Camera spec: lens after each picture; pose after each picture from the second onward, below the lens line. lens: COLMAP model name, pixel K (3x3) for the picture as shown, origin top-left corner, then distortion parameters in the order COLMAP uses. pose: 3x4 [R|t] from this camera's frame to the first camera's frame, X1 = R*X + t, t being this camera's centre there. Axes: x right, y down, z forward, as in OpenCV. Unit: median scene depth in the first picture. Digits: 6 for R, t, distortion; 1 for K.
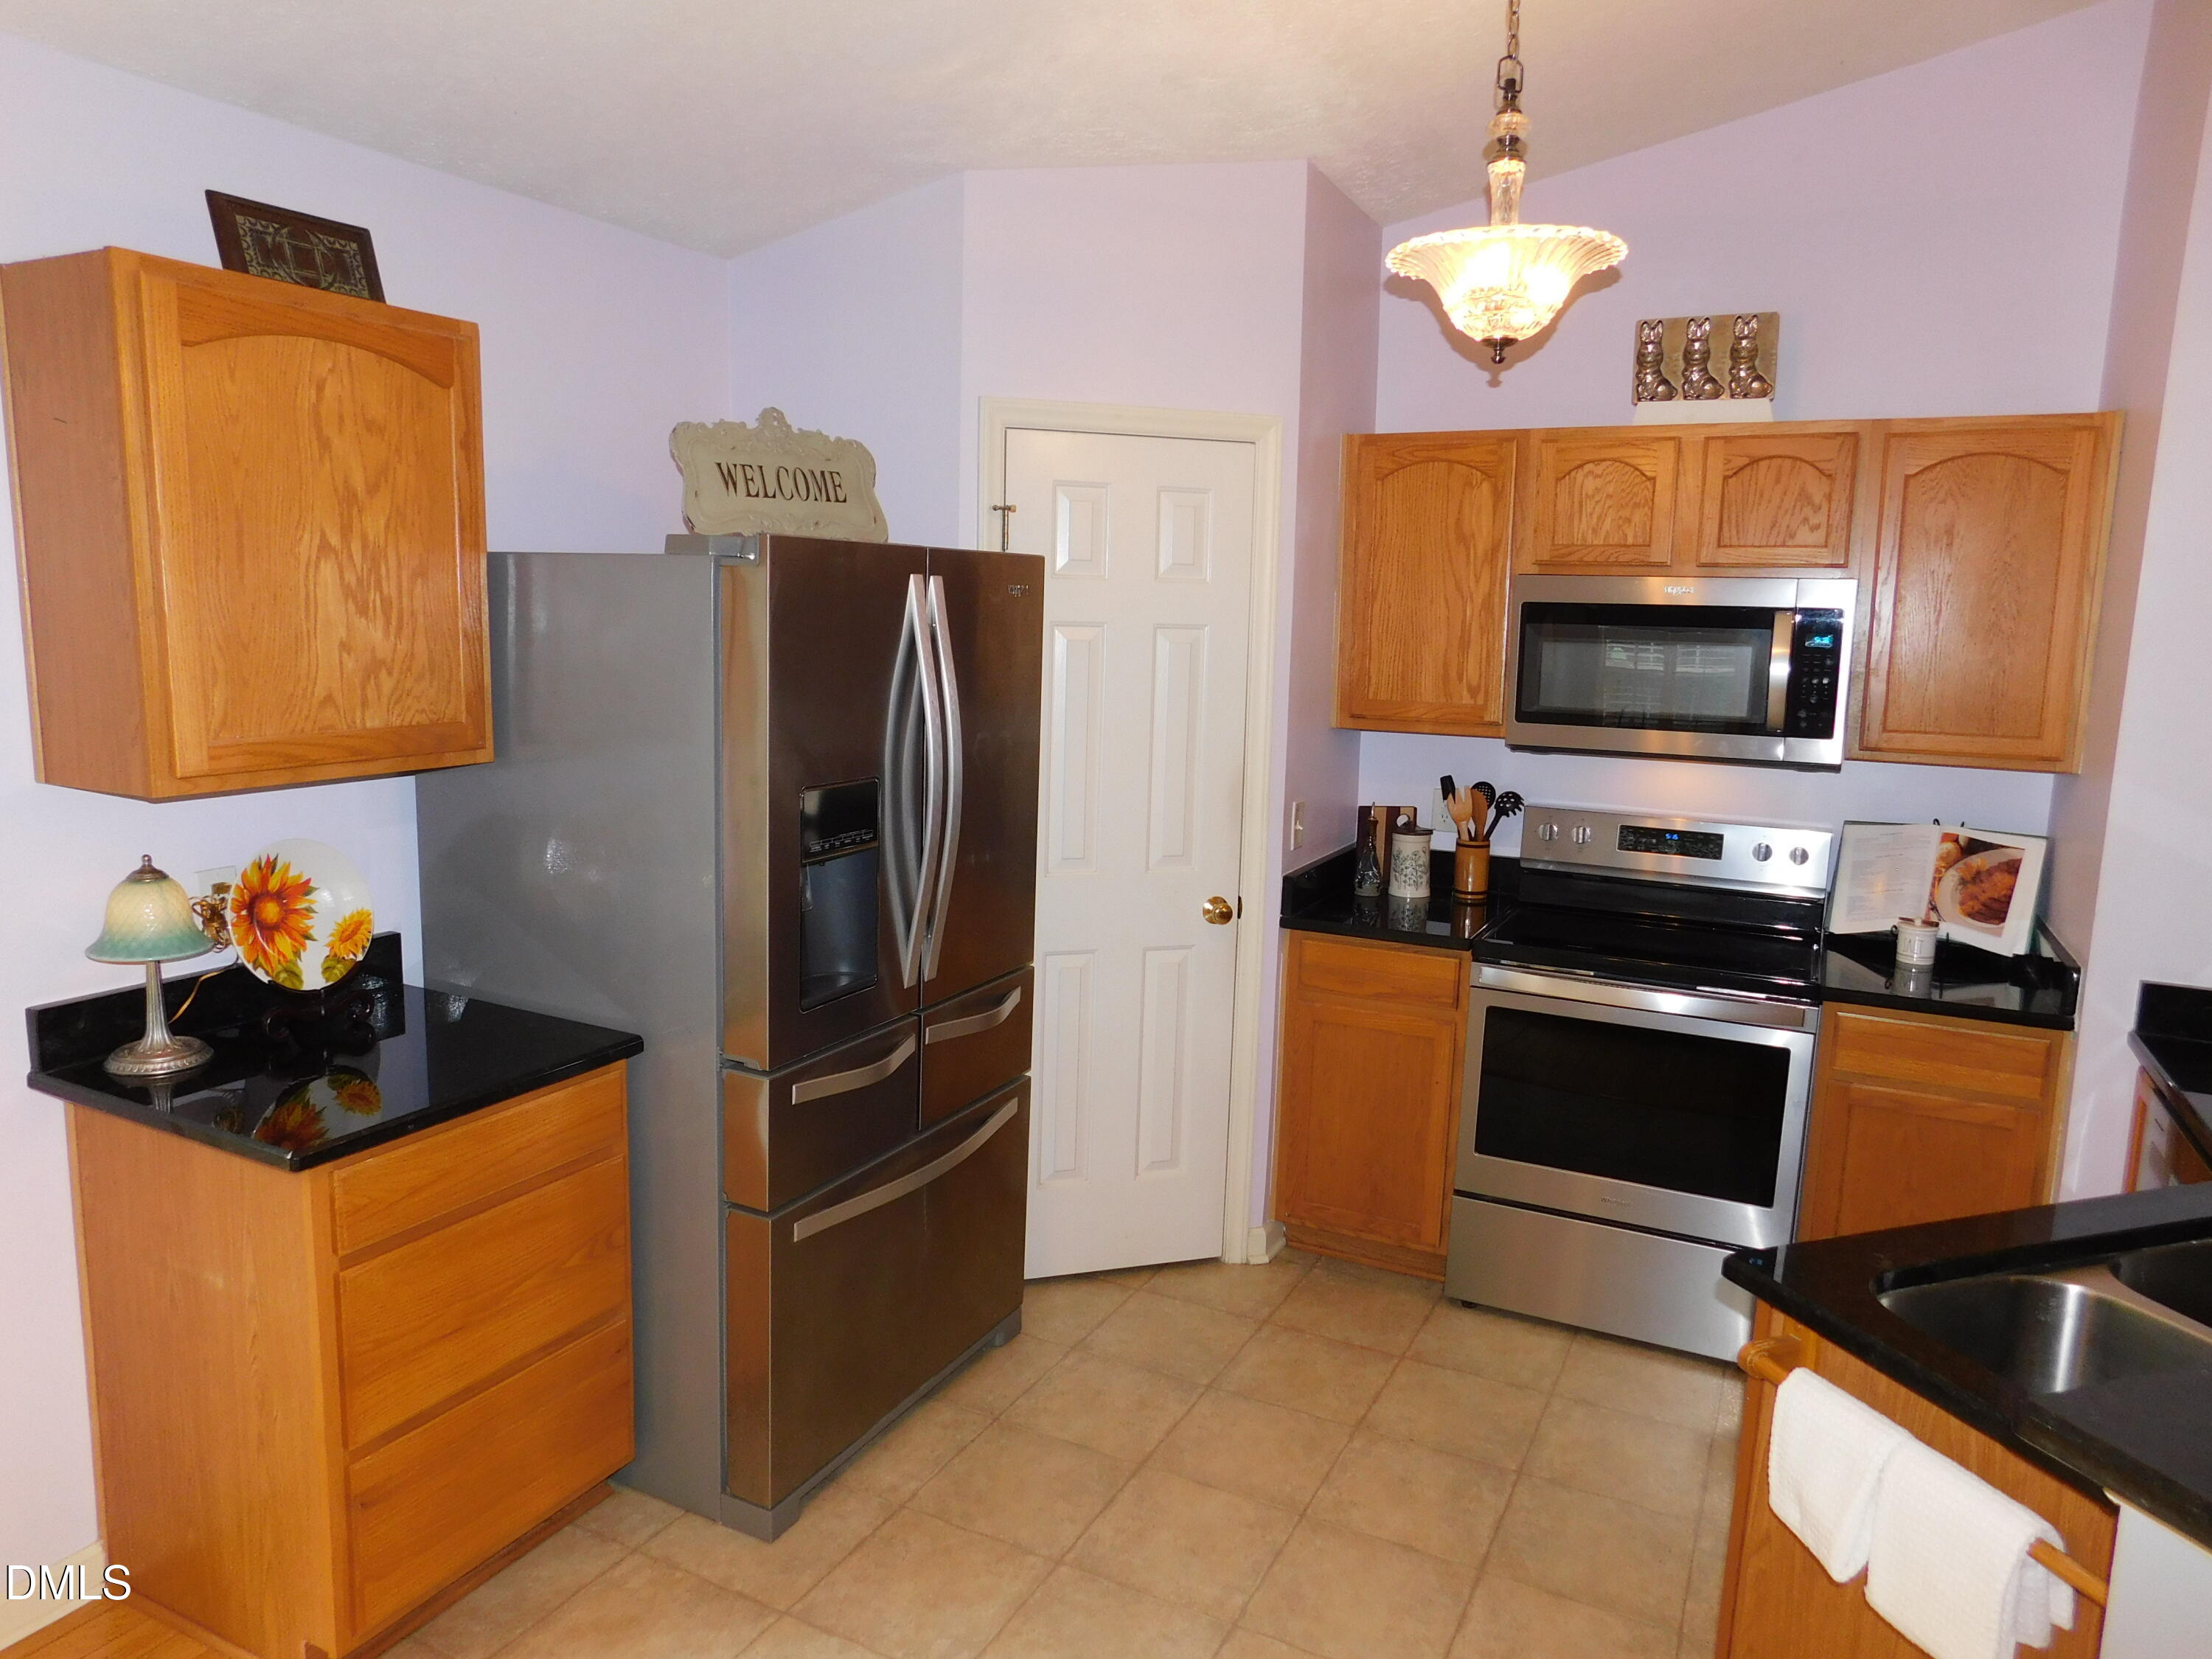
lens RADIAL K [[1463.1, 0, 1084.0], [0, 1463.1, 825.0], [0, 0, 1]] dist [-0.063304, 0.050545]
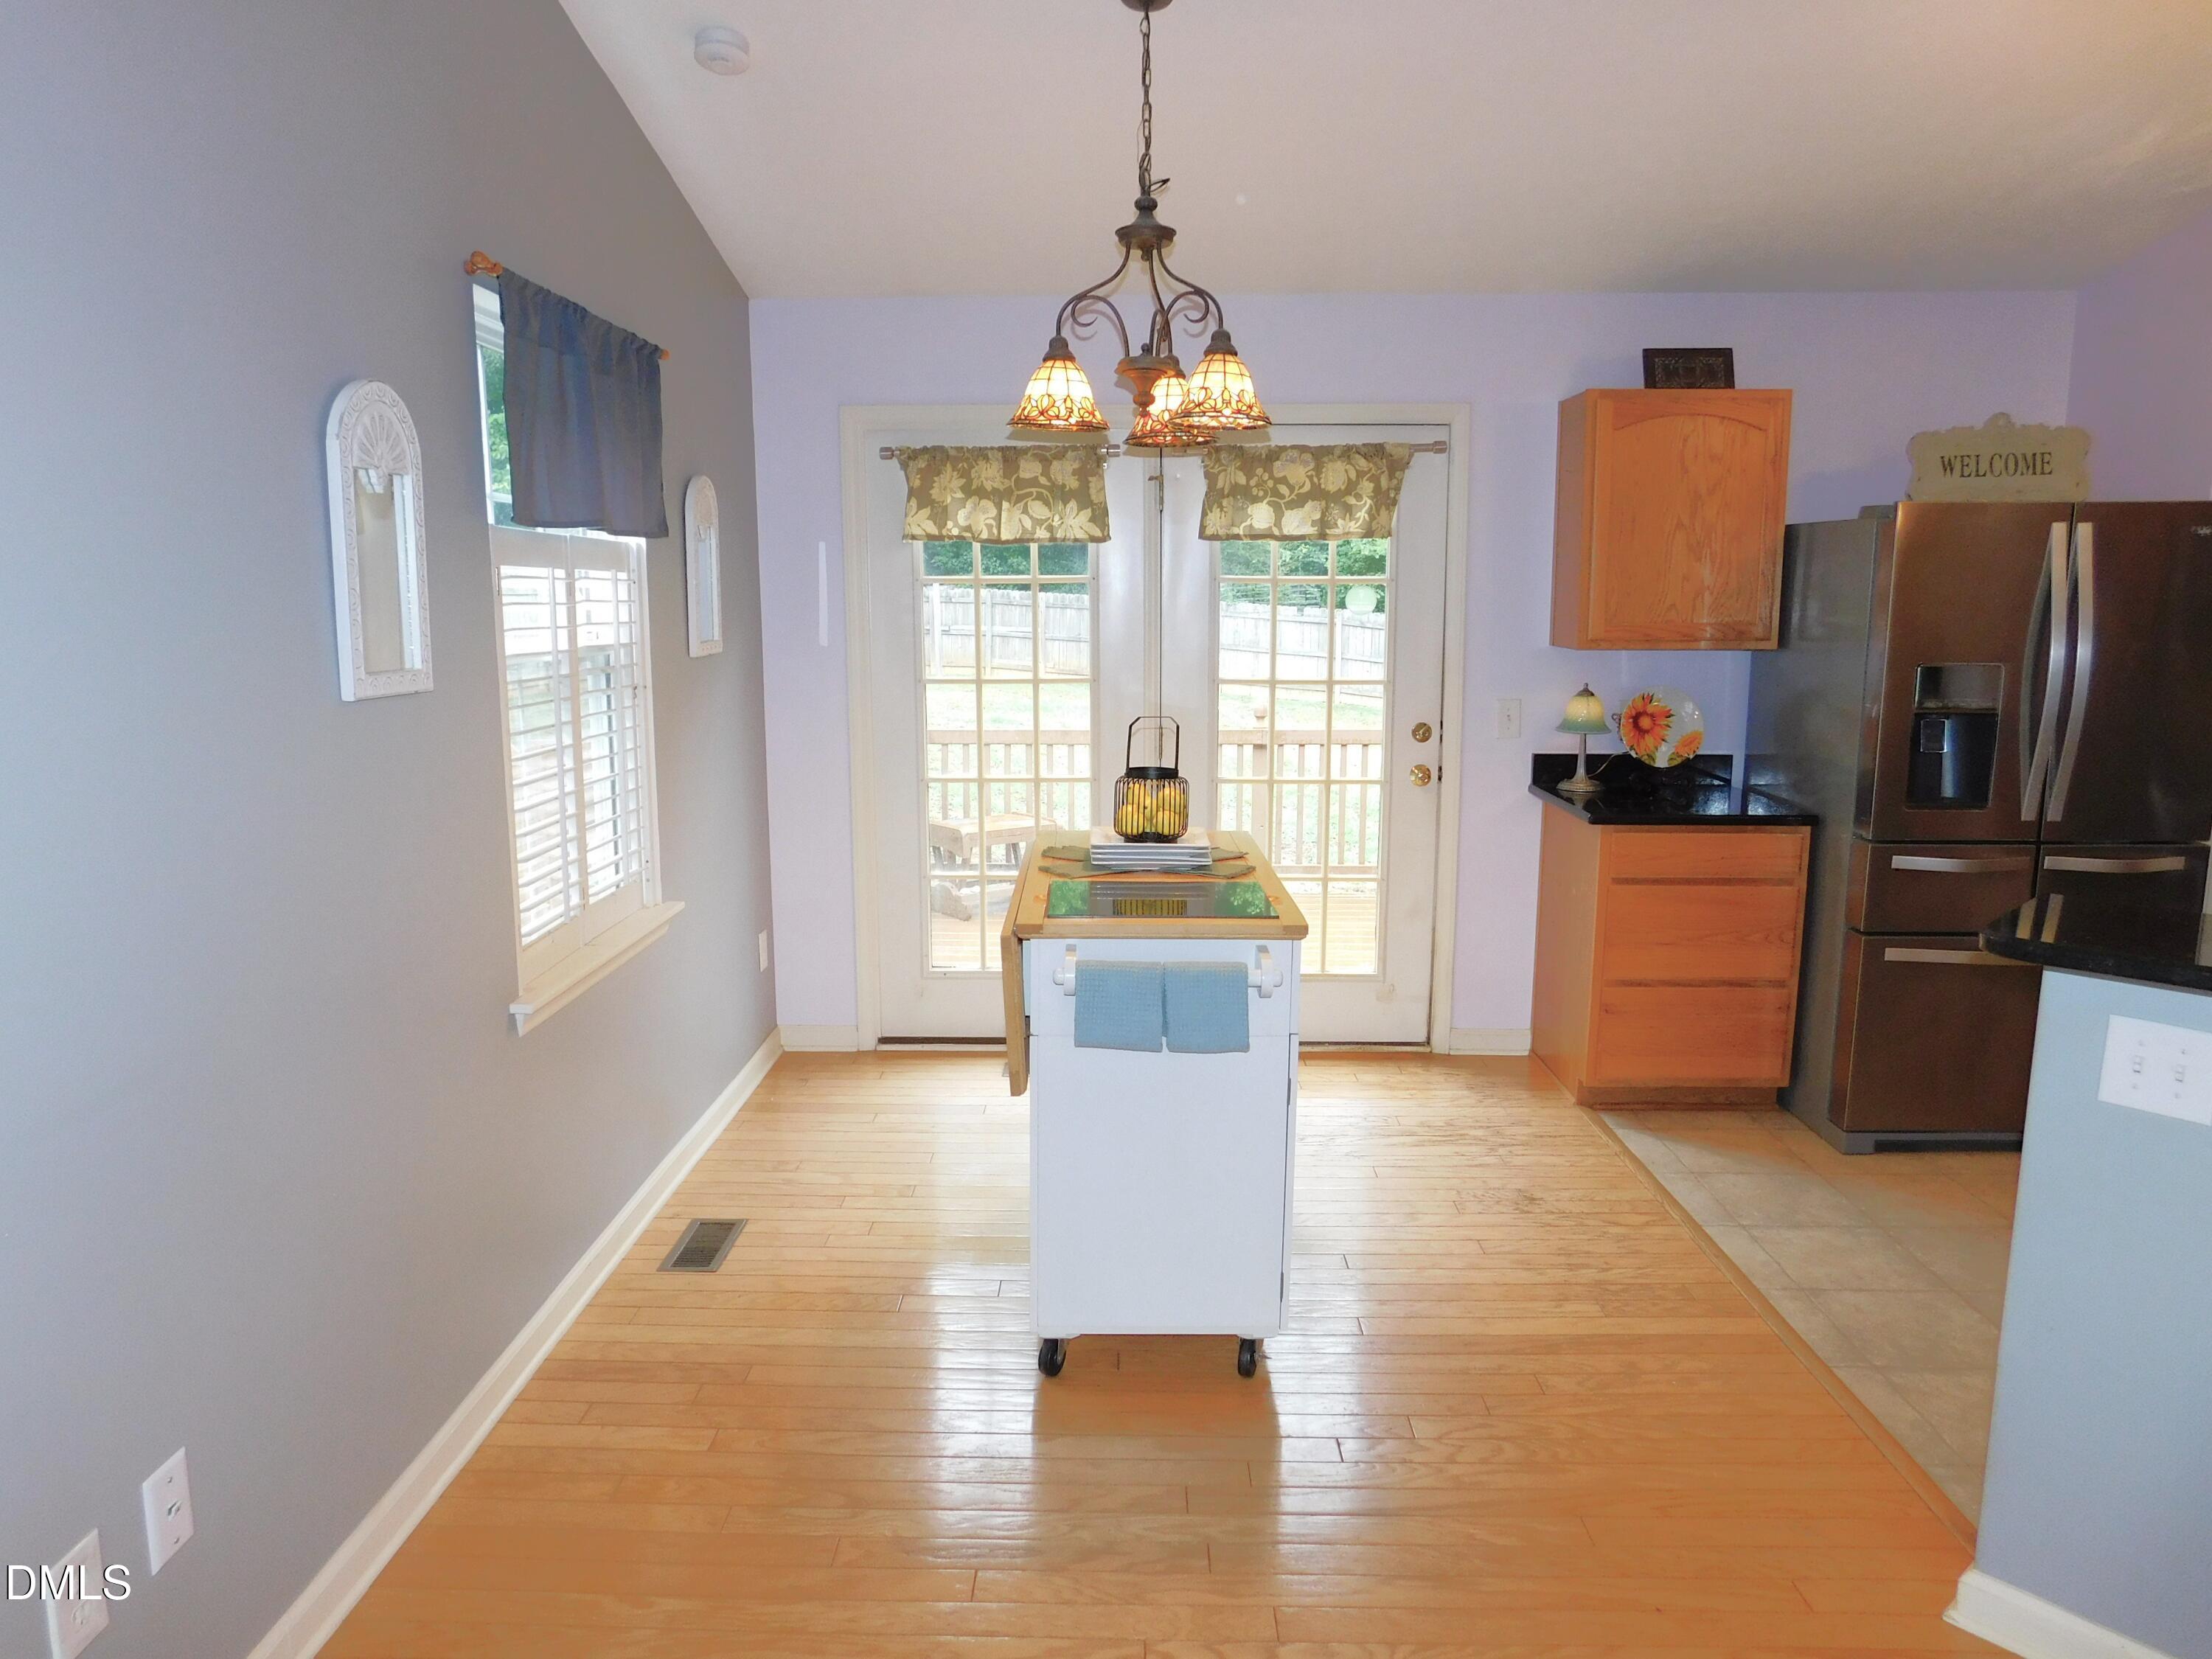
lens RADIAL K [[1463.1, 0, 1119.5], [0, 1463.1, 826.4], [0, 0, 1]] dist [-0.063304, 0.050545]
pose [[0.438651, 0.115637, -0.891187, 0.698832], [-0.124749, 0.989920, 0.067045, 0.128521], [0.889957, 0.081765, 0.448655, -0.371248]]
